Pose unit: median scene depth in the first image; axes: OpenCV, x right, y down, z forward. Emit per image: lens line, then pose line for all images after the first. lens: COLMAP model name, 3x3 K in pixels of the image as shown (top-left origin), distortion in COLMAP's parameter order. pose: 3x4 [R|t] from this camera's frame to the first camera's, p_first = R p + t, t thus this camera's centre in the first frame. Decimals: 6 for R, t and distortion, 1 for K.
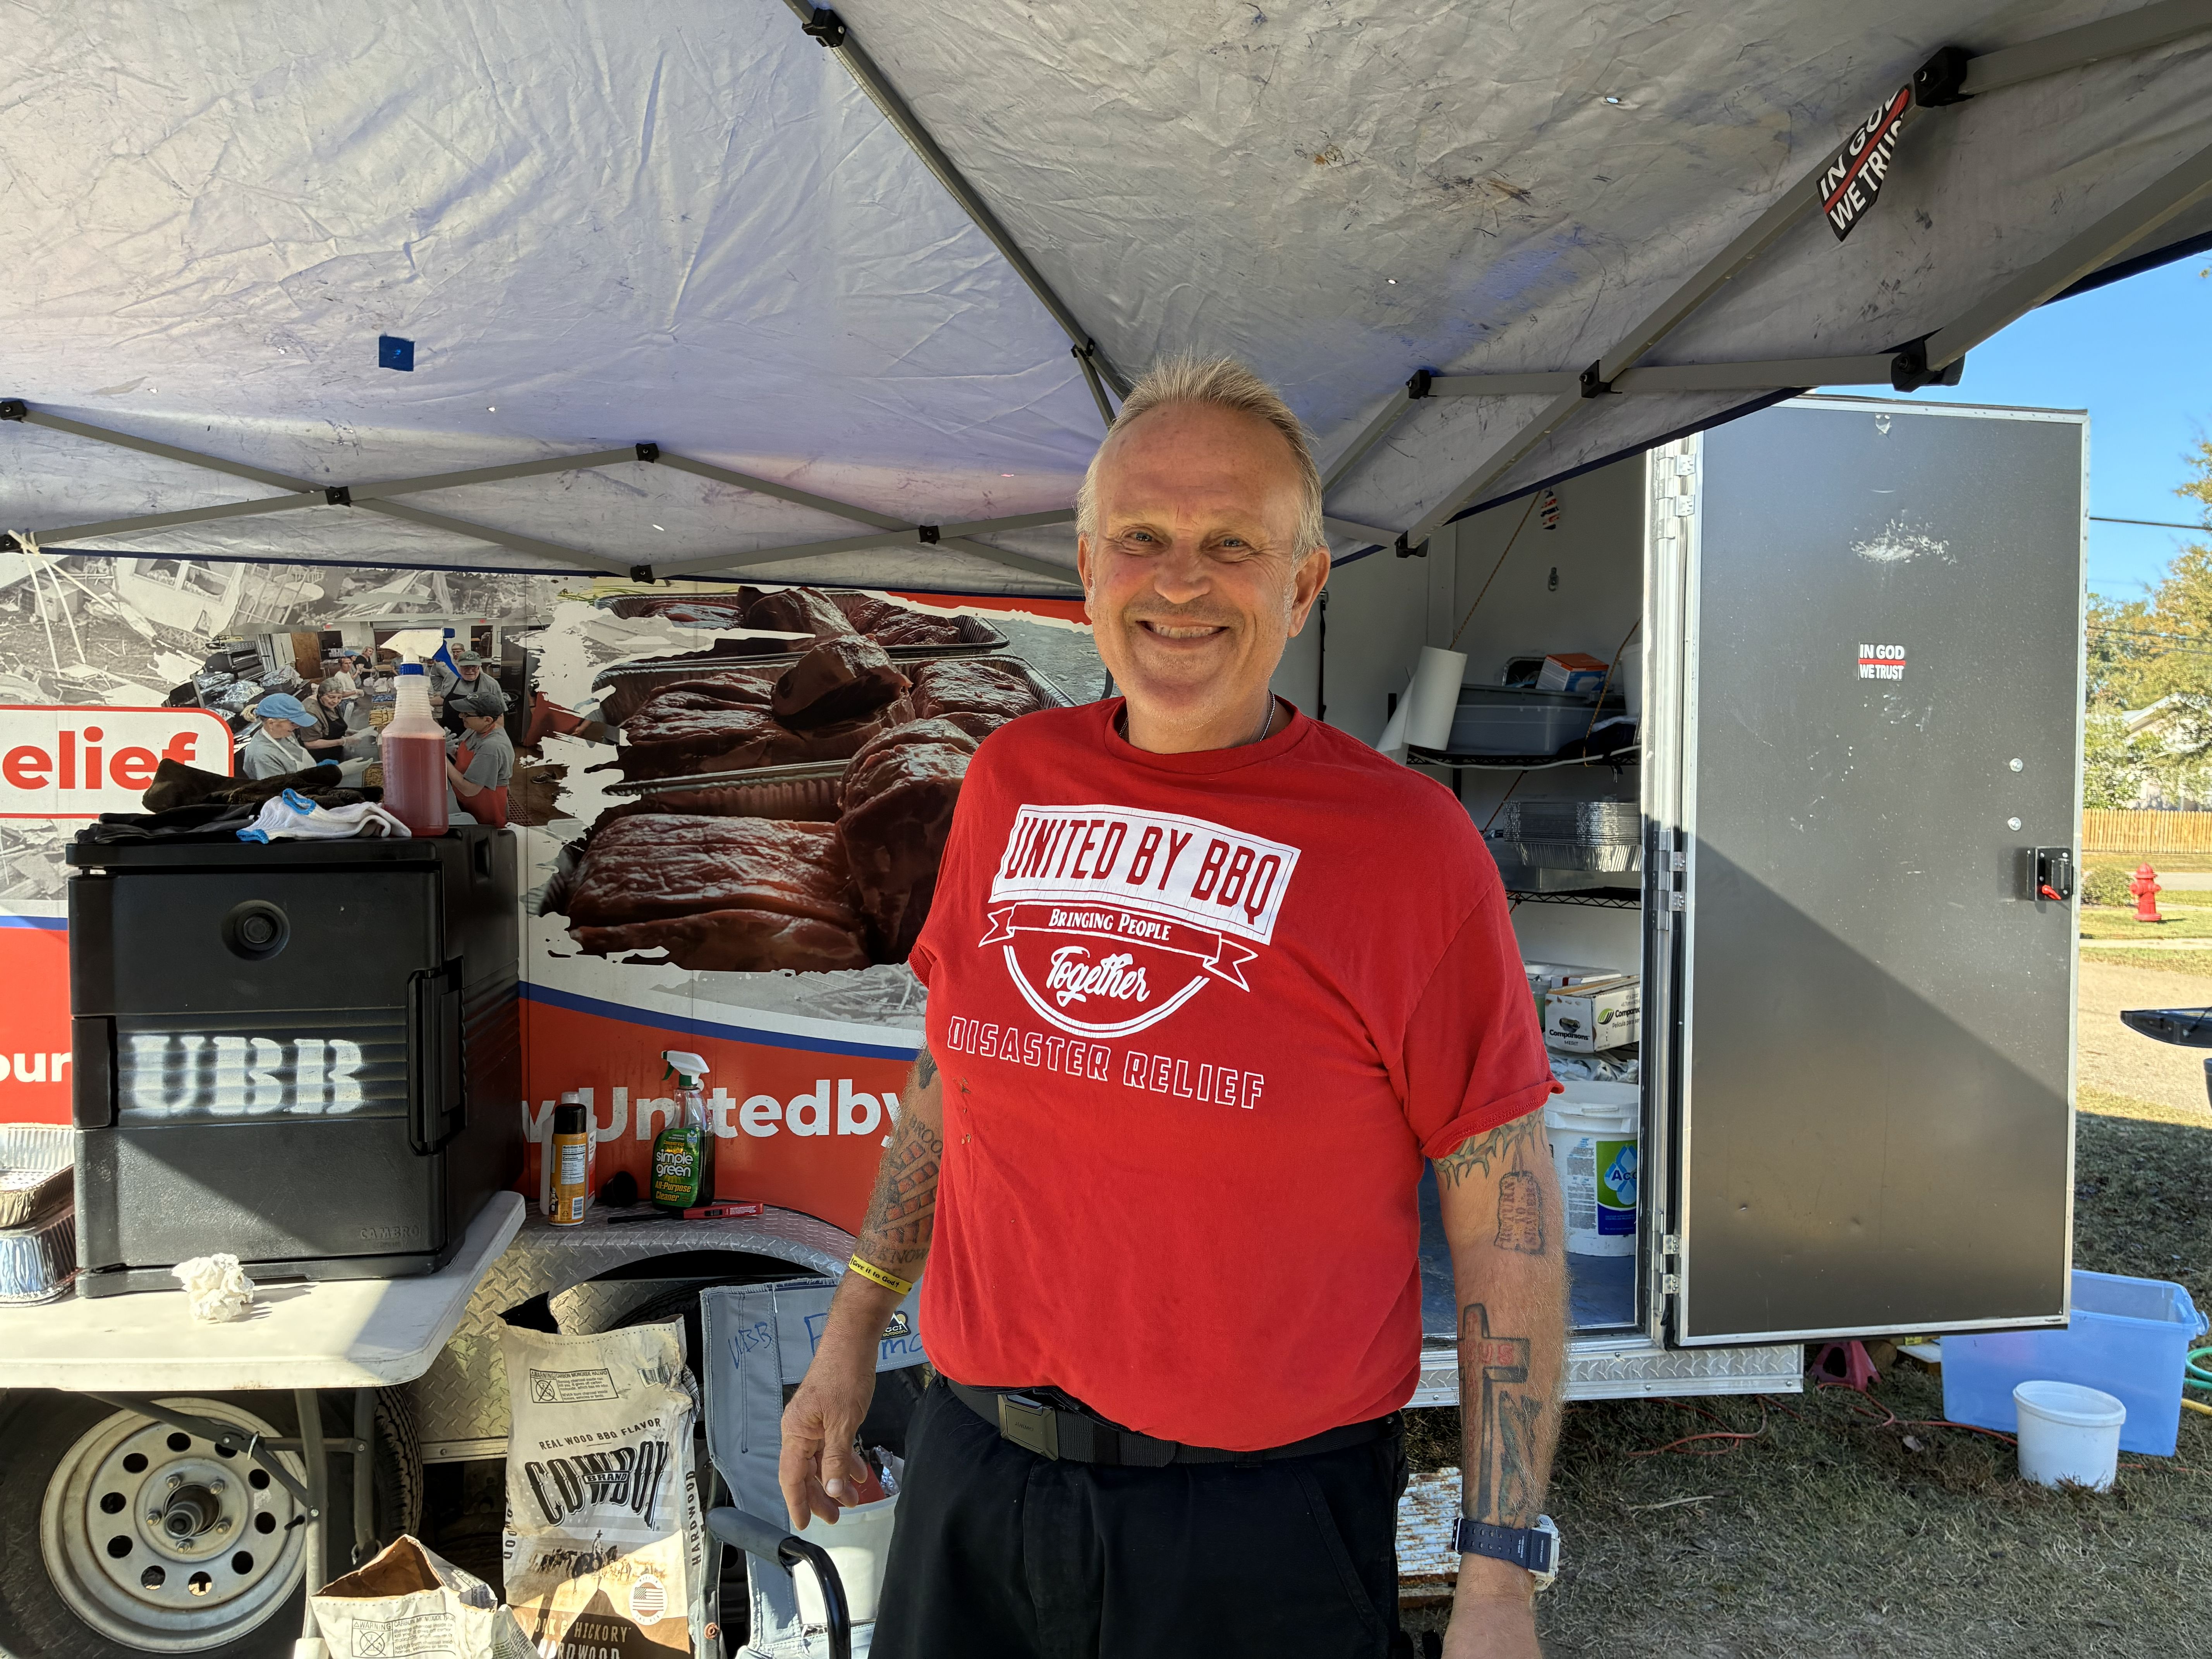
lens RADIAL K [[1658.3, 0, 1108.6], [0, 1658.3, 829.1], [0, 0, 1]] dist [0.041580, -0.068926]
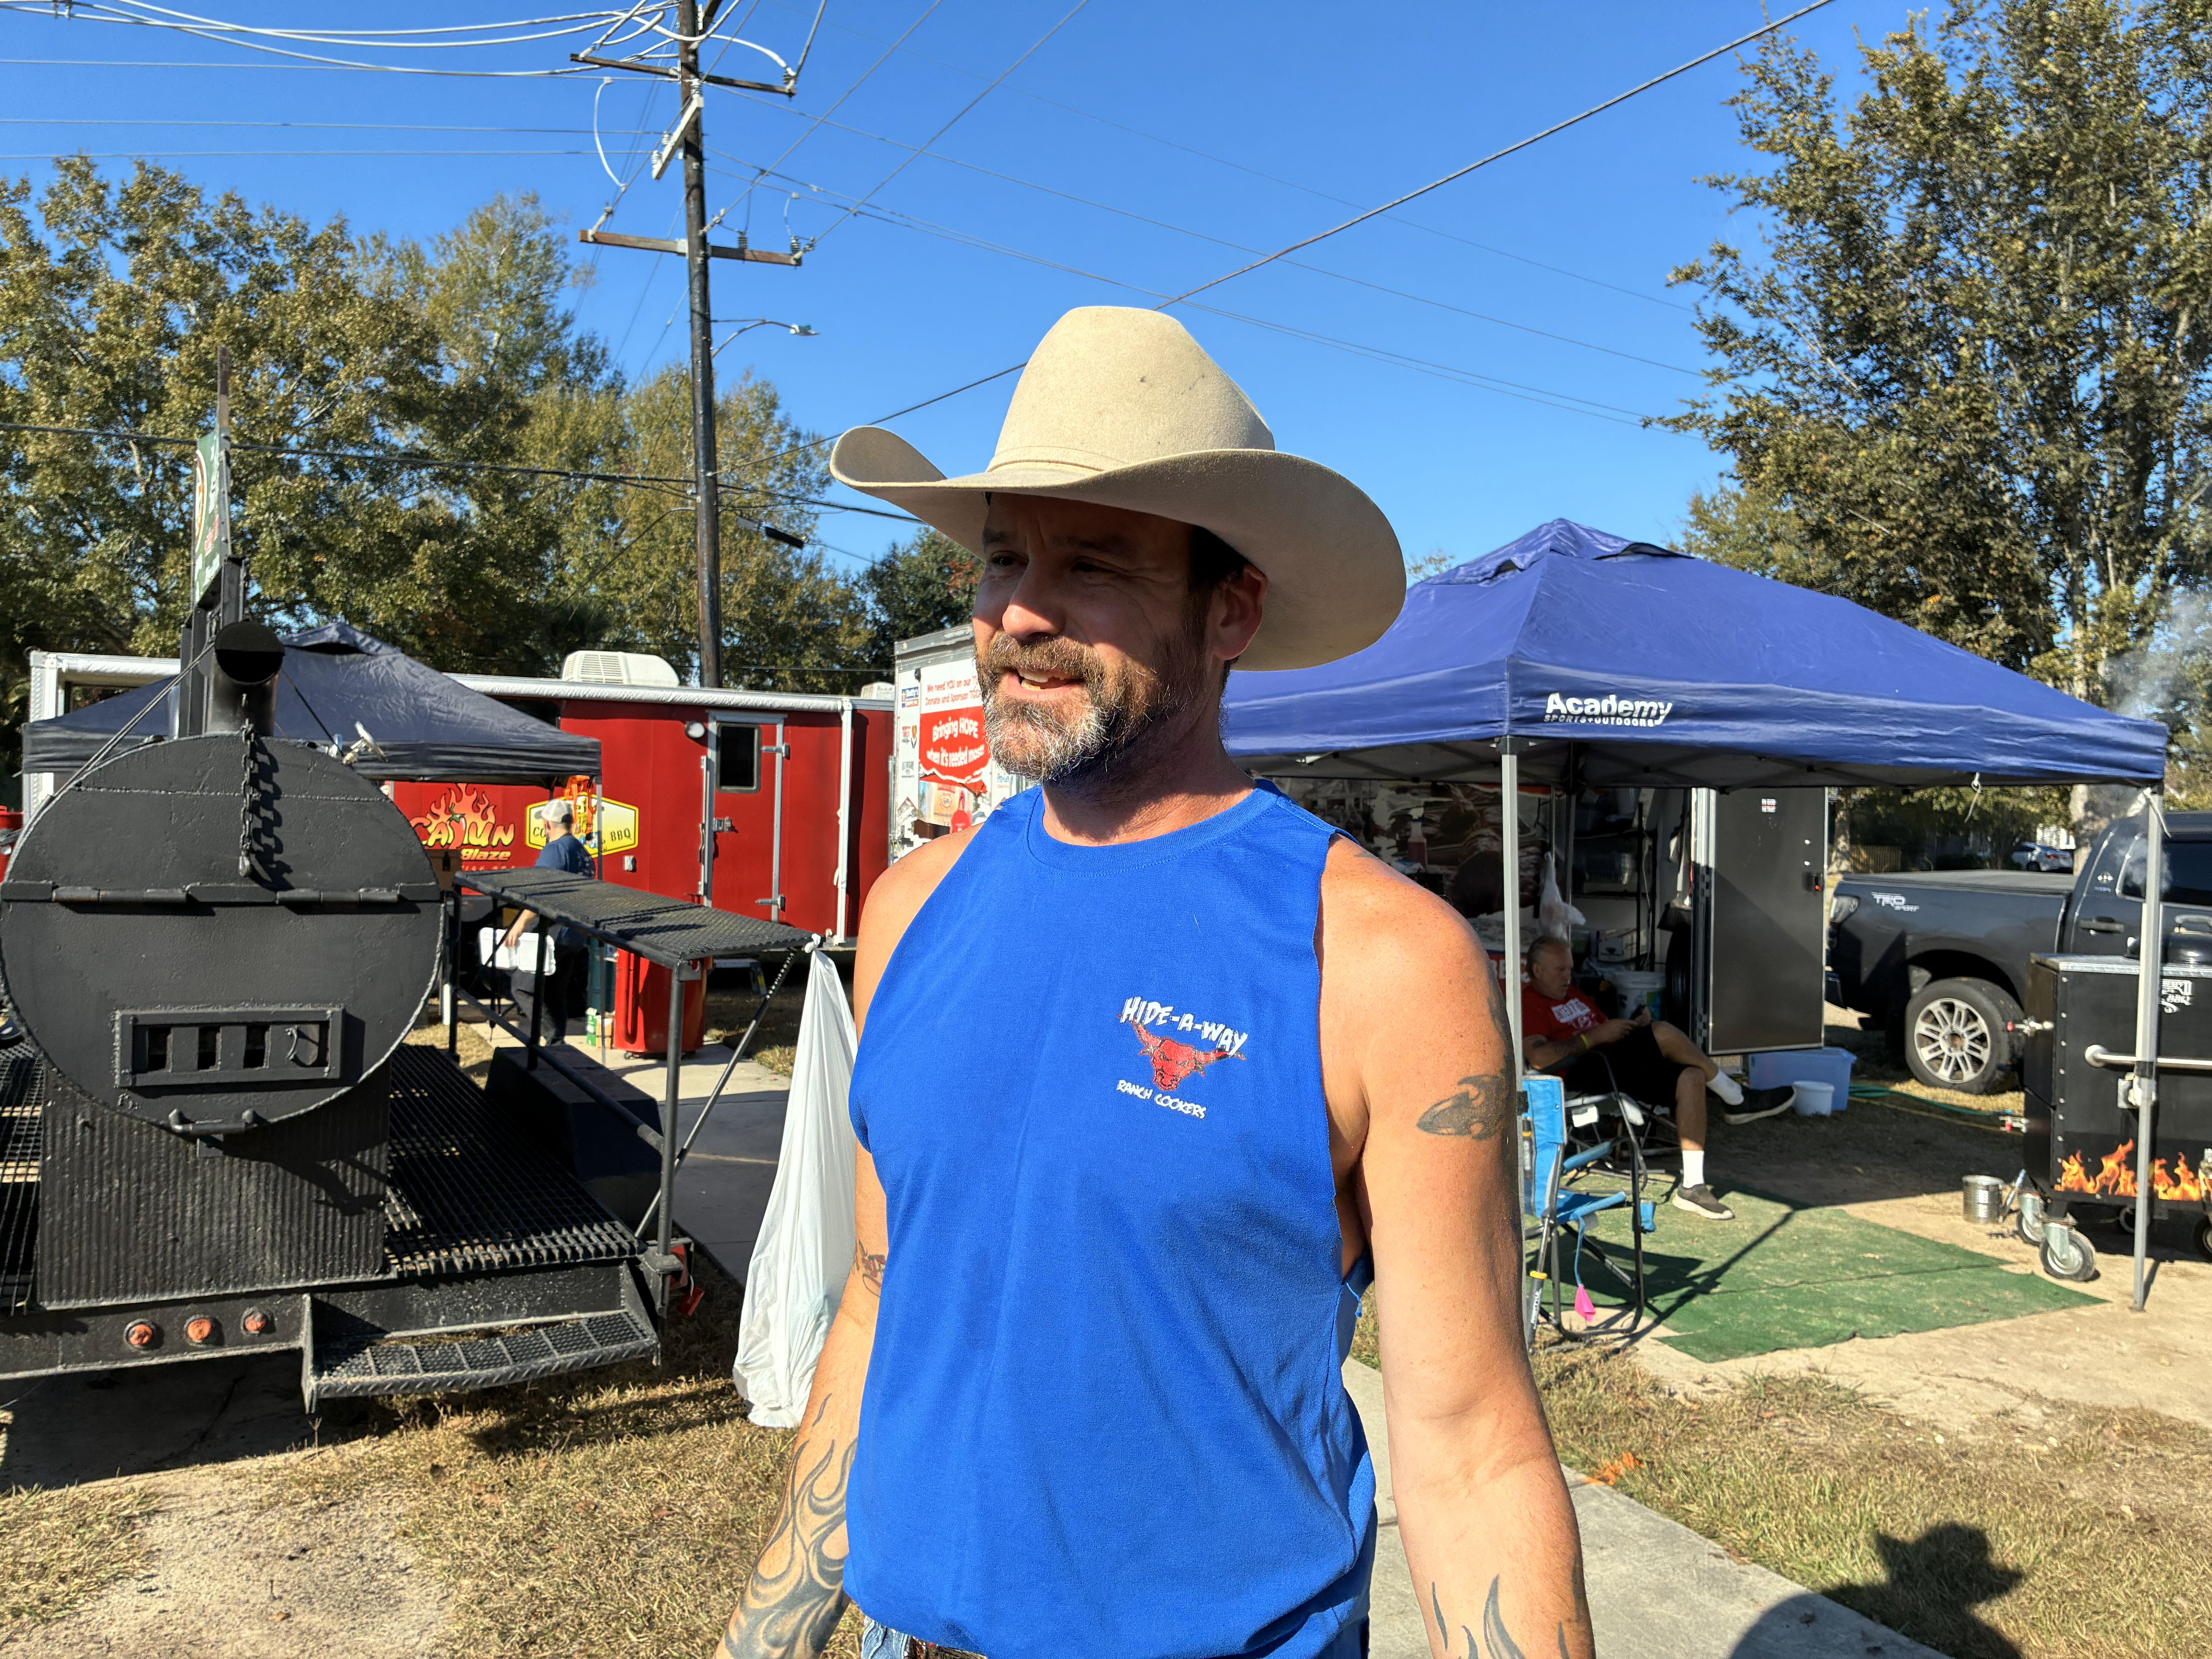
lens RADIAL K [[1658.3, 0, 1103.8], [0, 1658.3, 826.1], [0, 0, 1]] dist [0.041580, -0.068926]
pose [[0.961961, -0.001876, 0.273181, -1.381398], [0.007731, 0.999763, -0.020360, -0.018080], [-0.273078, 0.021697, 0.961747, -1.392580]]
